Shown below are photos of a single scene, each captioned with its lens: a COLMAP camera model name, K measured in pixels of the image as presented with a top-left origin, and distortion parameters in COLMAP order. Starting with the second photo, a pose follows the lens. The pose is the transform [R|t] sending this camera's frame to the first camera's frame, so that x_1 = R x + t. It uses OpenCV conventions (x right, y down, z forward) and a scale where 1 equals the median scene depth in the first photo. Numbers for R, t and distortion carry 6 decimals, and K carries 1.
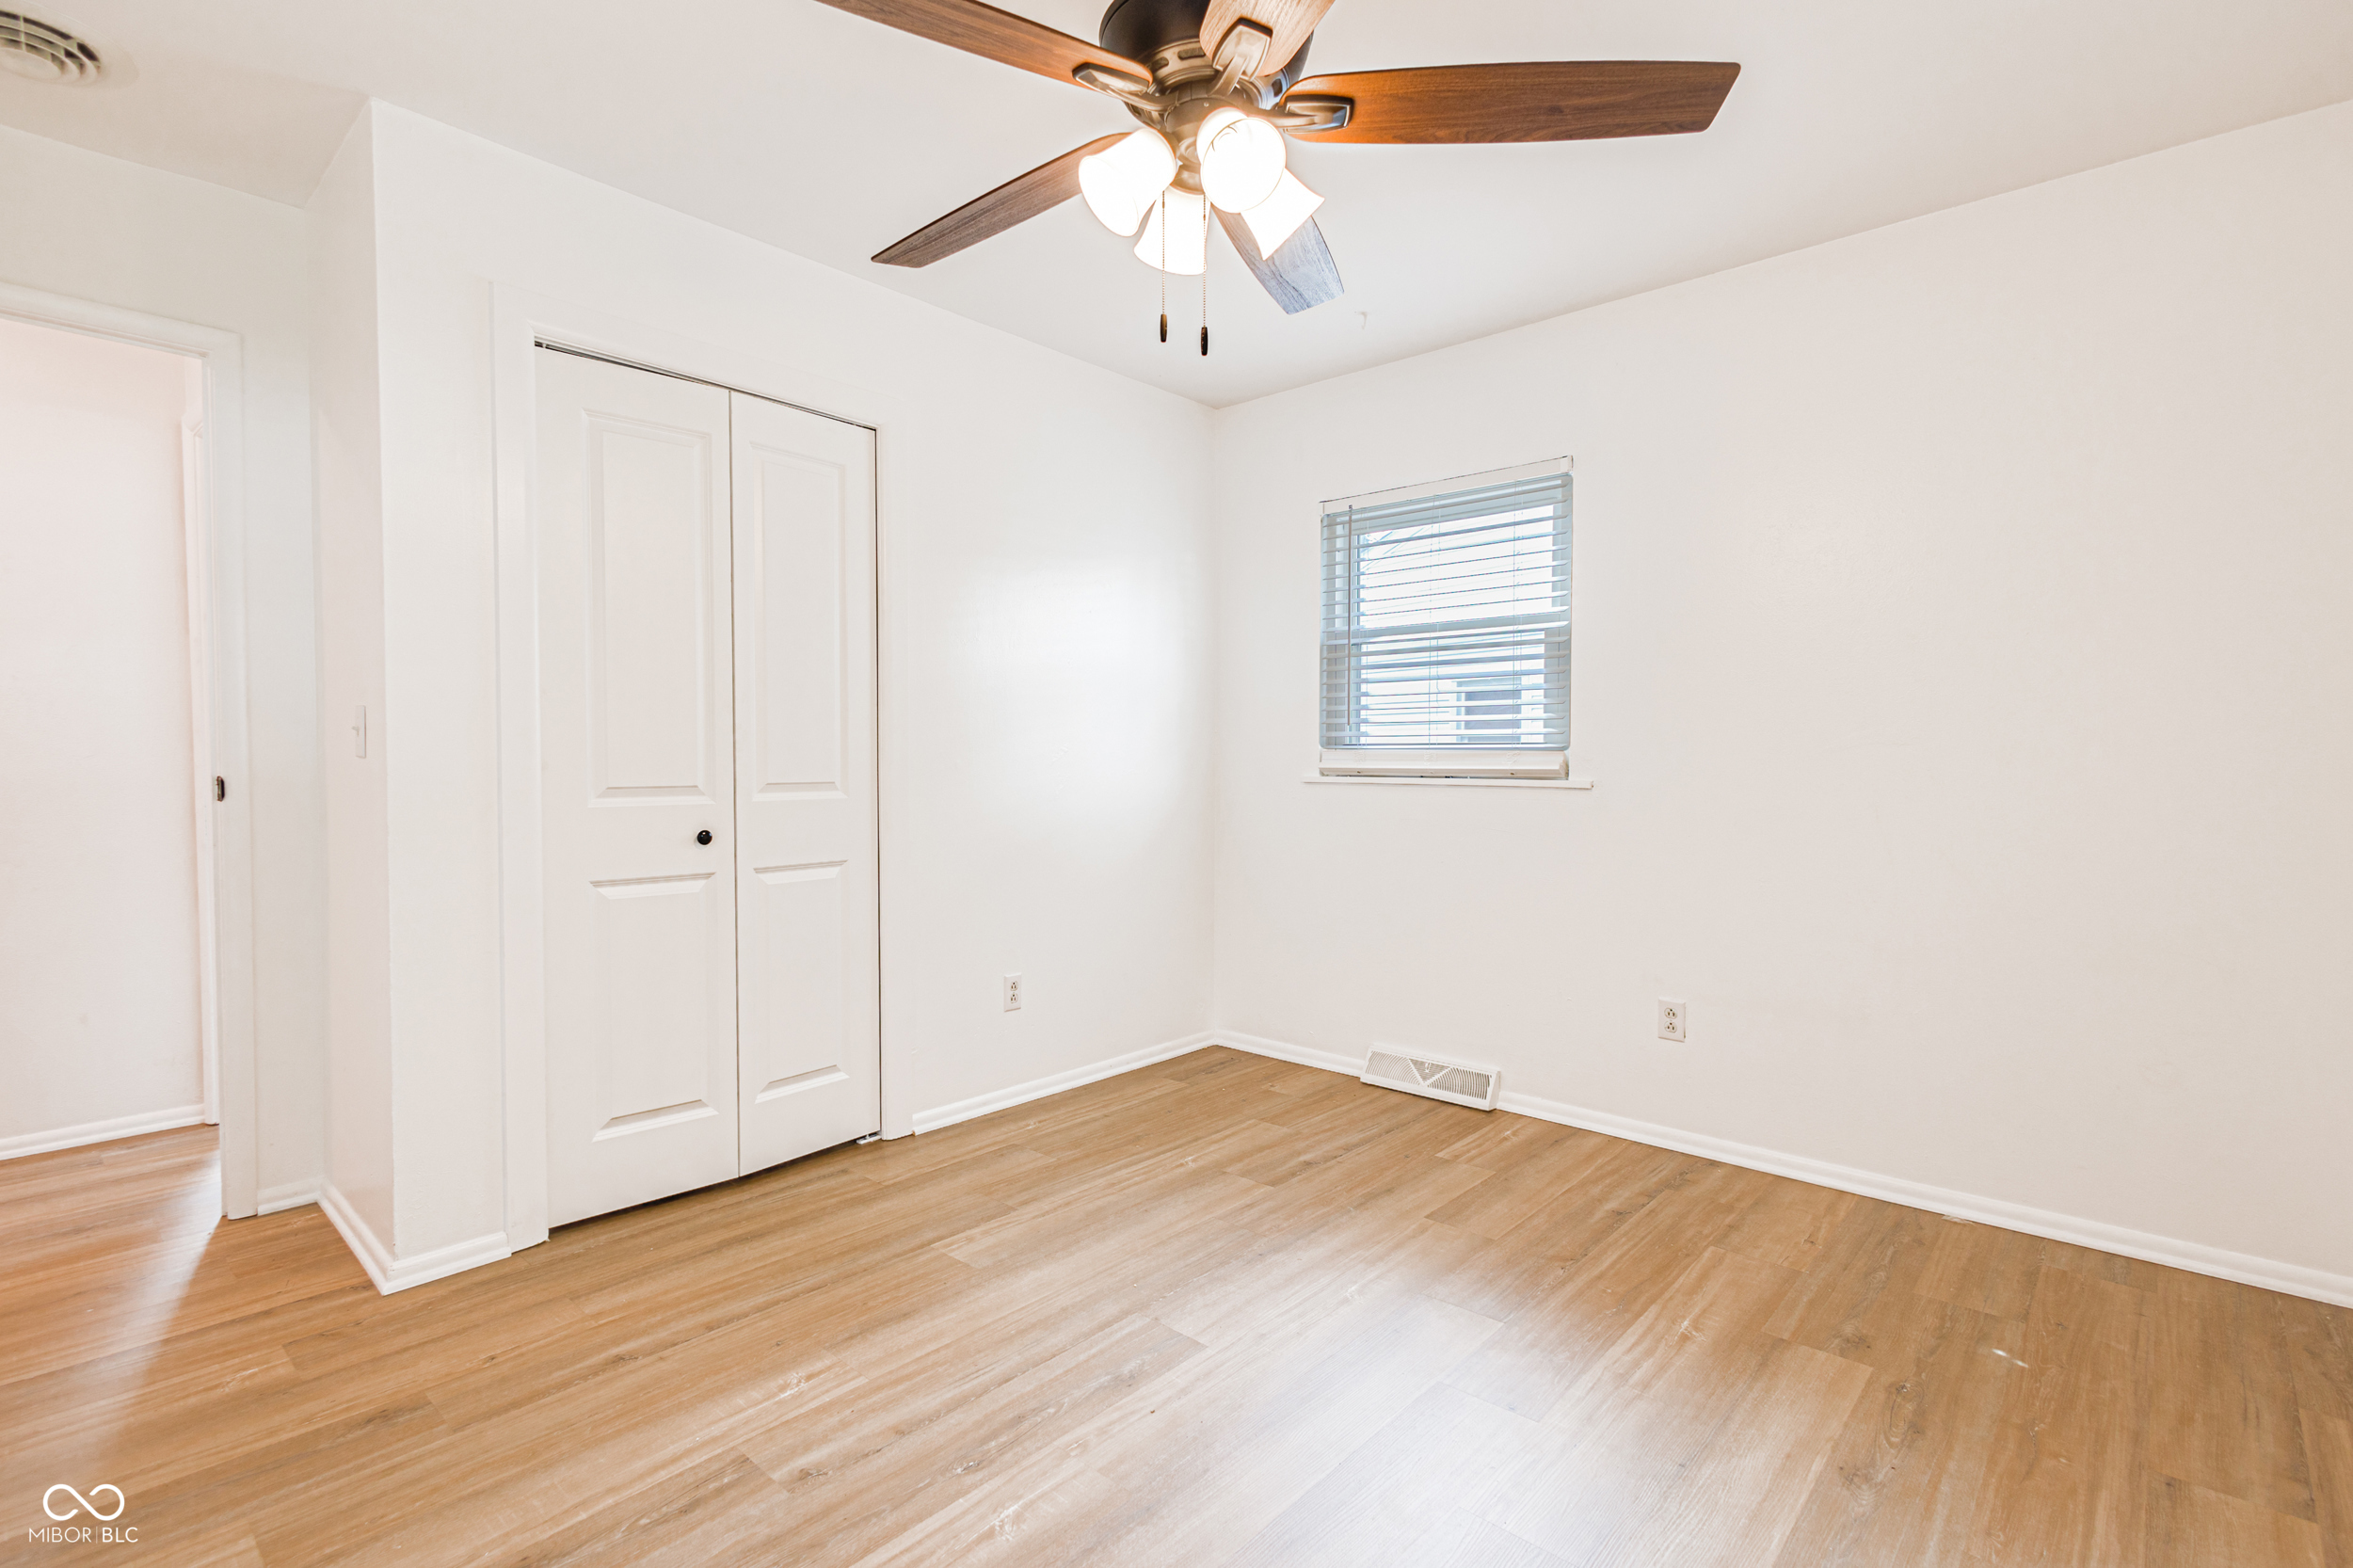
lens RADIAL K [[1107.1, 0, 1126.3], [0, 1107.1, 784.2], [0, 0, 1]] dist [0.003518, 0.000209]
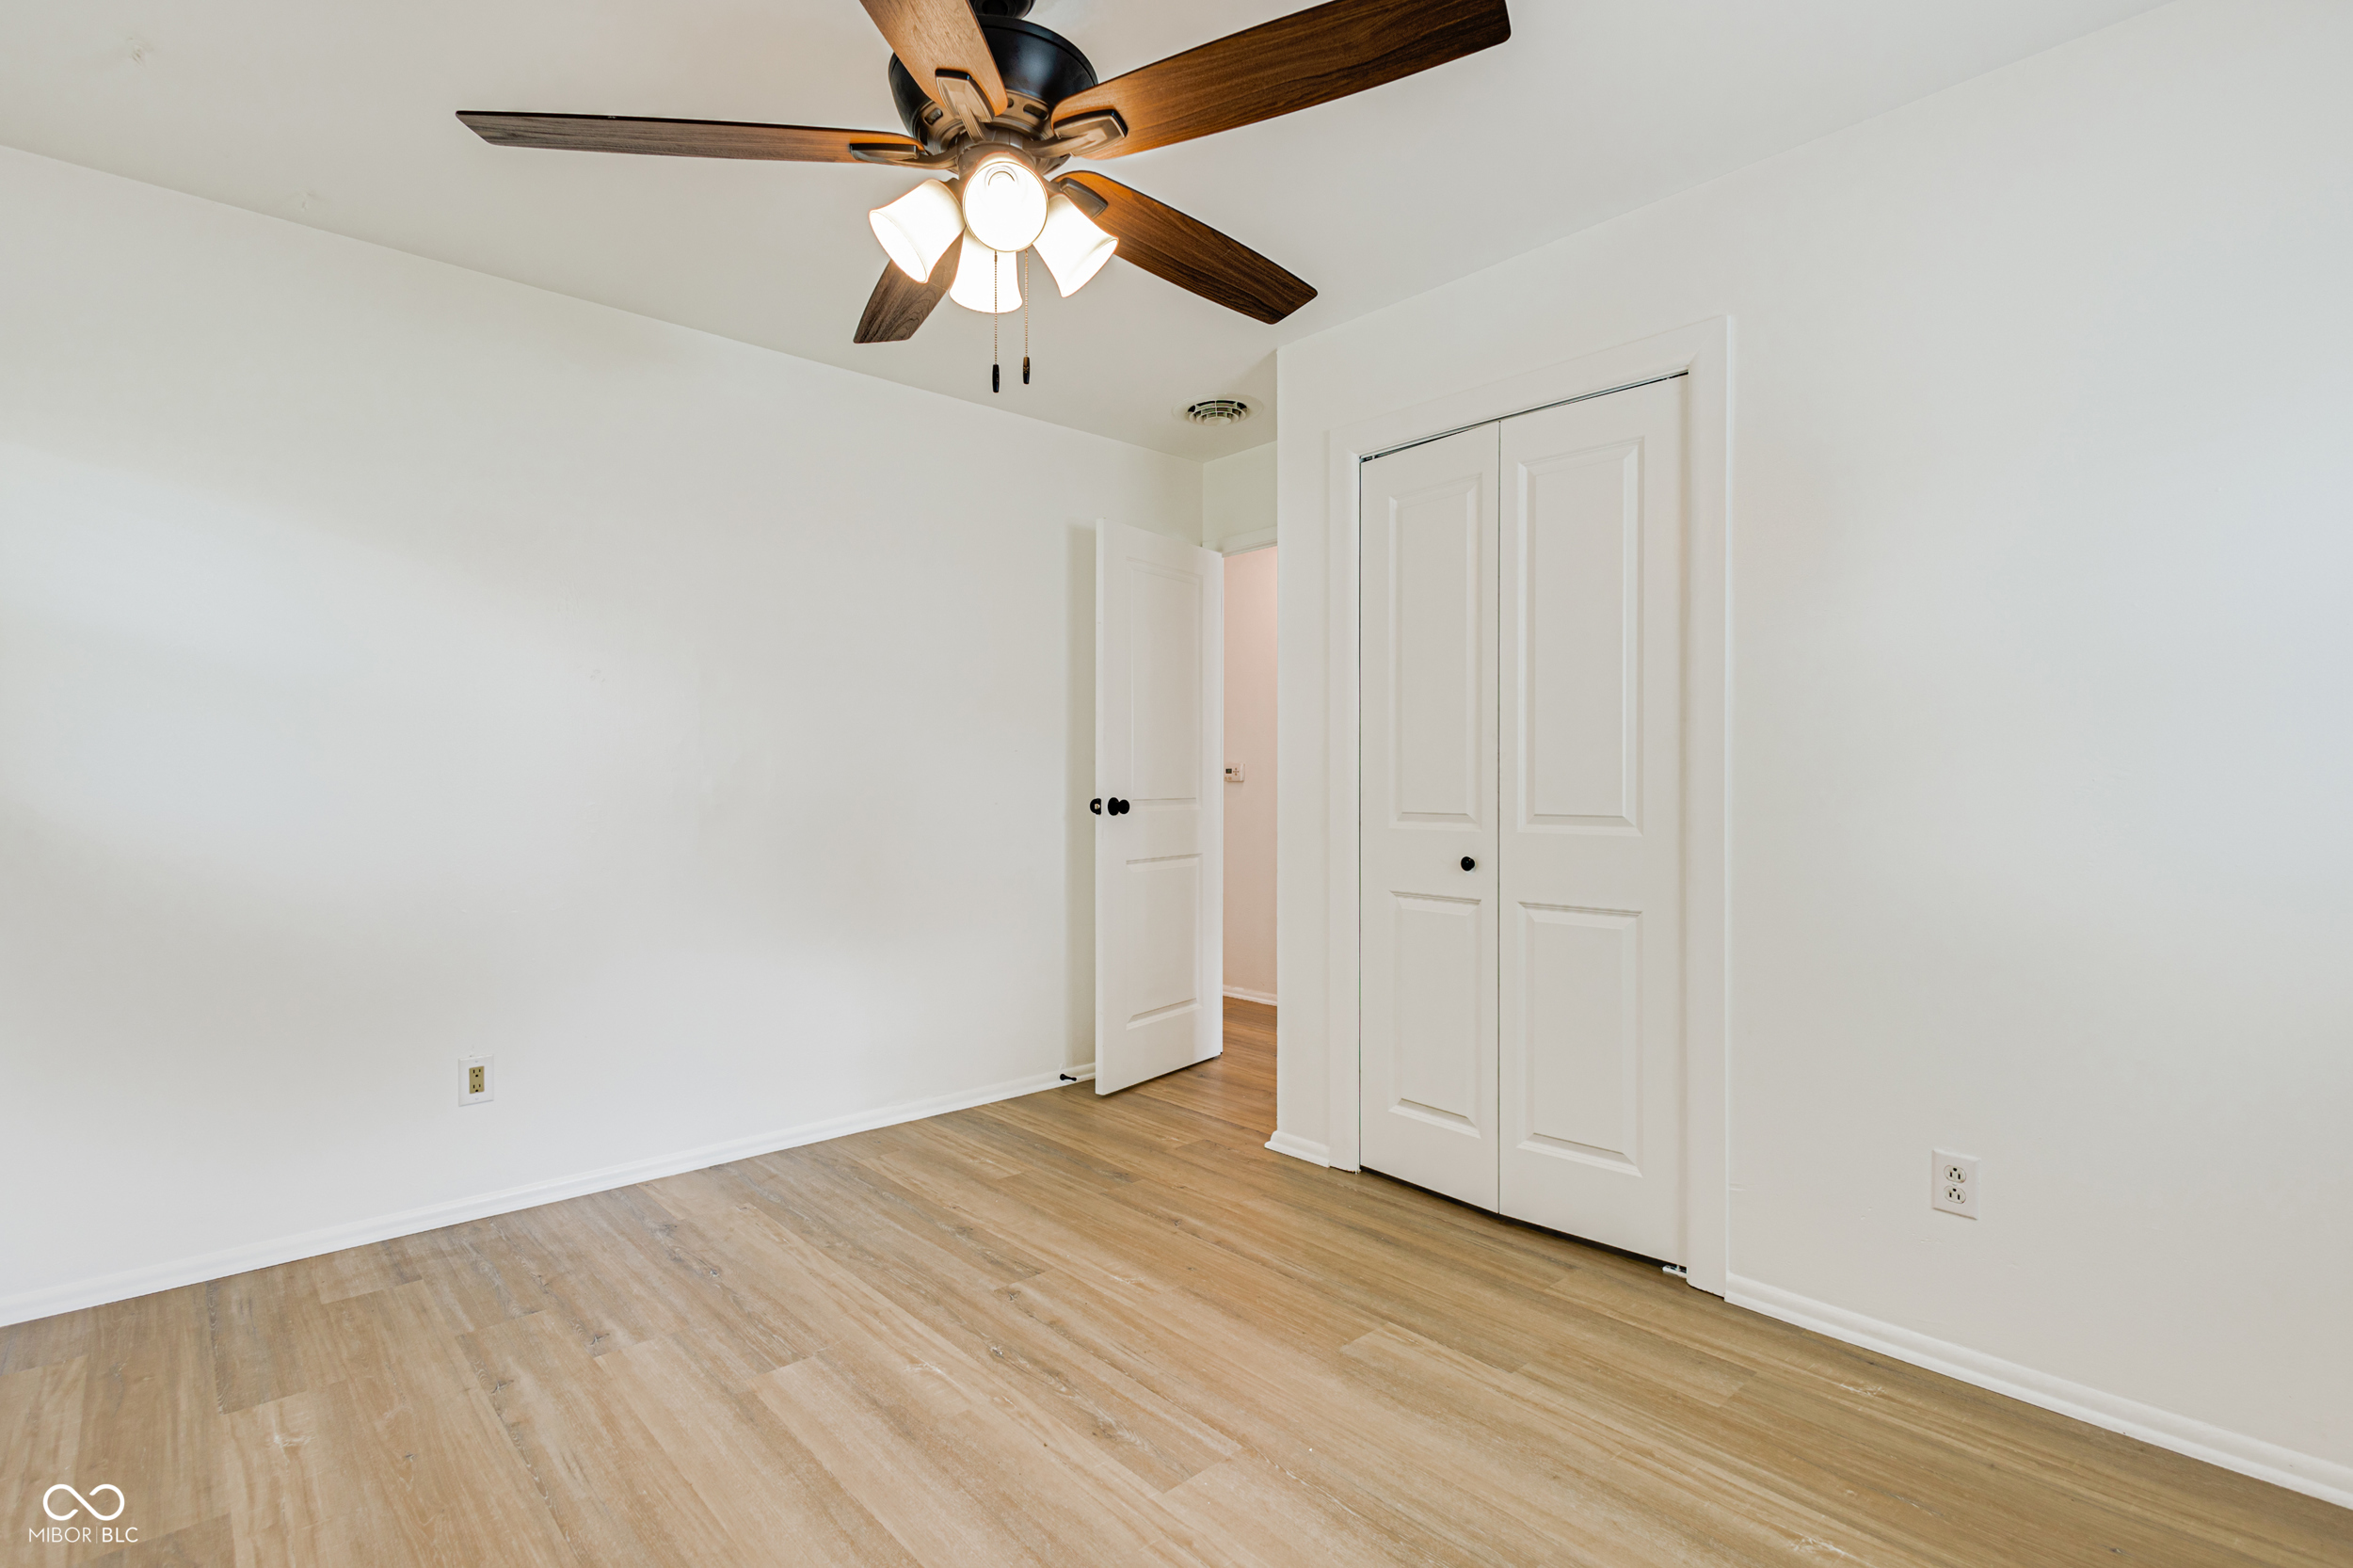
lens RADIAL K [[1107.1, 0, 1126.3], [0, 1107.1, 784.2], [0, 0, 1]] dist [0.003518, 0.000209]
pose [[-0.096471, 0.000872, -0.995335, 0.845263], [-0.026413, 0.999645, 0.003436, -0.026668], [0.994985, 0.026621, -0.096413, 0.967422]]
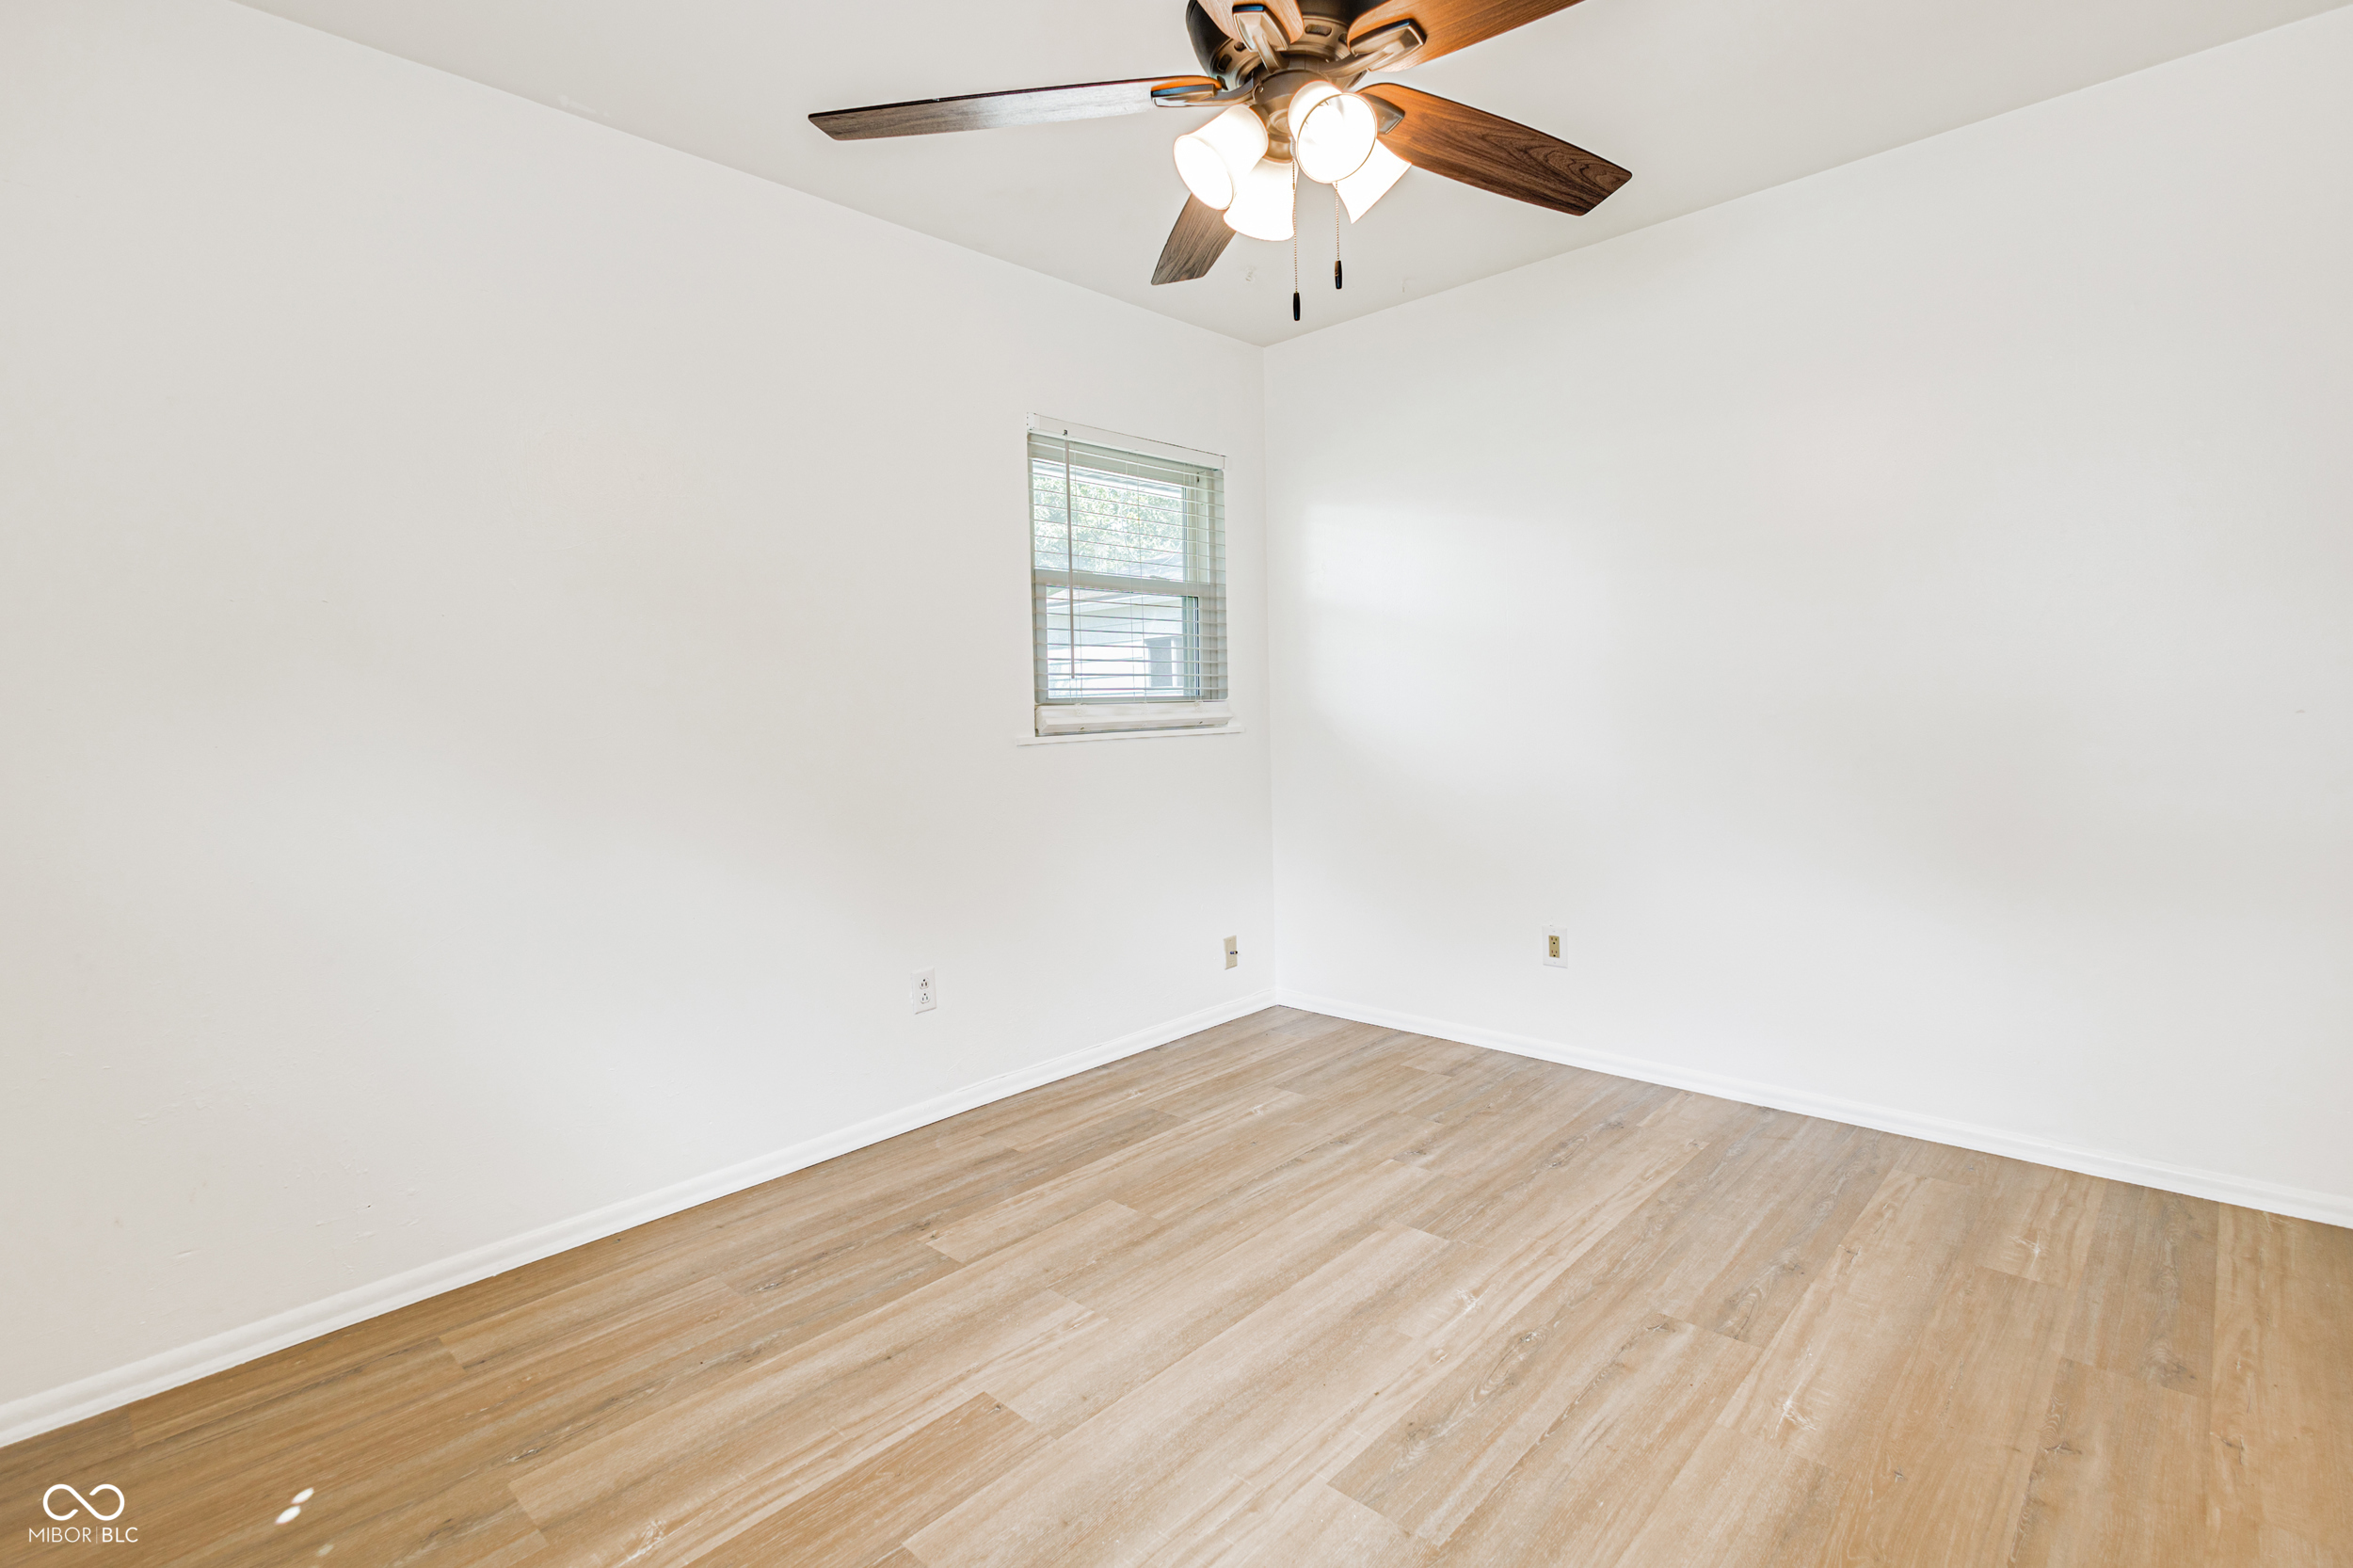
lens RADIAL K [[1114.3, 0, 1174.9], [0, 1114.3, 757.7], [0, 0, 1]] dist [0.001120, -0.000451]
pose [[-0.999600, 0.028260, 0.001001, 0.152123], [0.028257, 0.996858, 0.073999, -0.046683], [0.001093, 0.073998, -0.997258, 1.609605]]
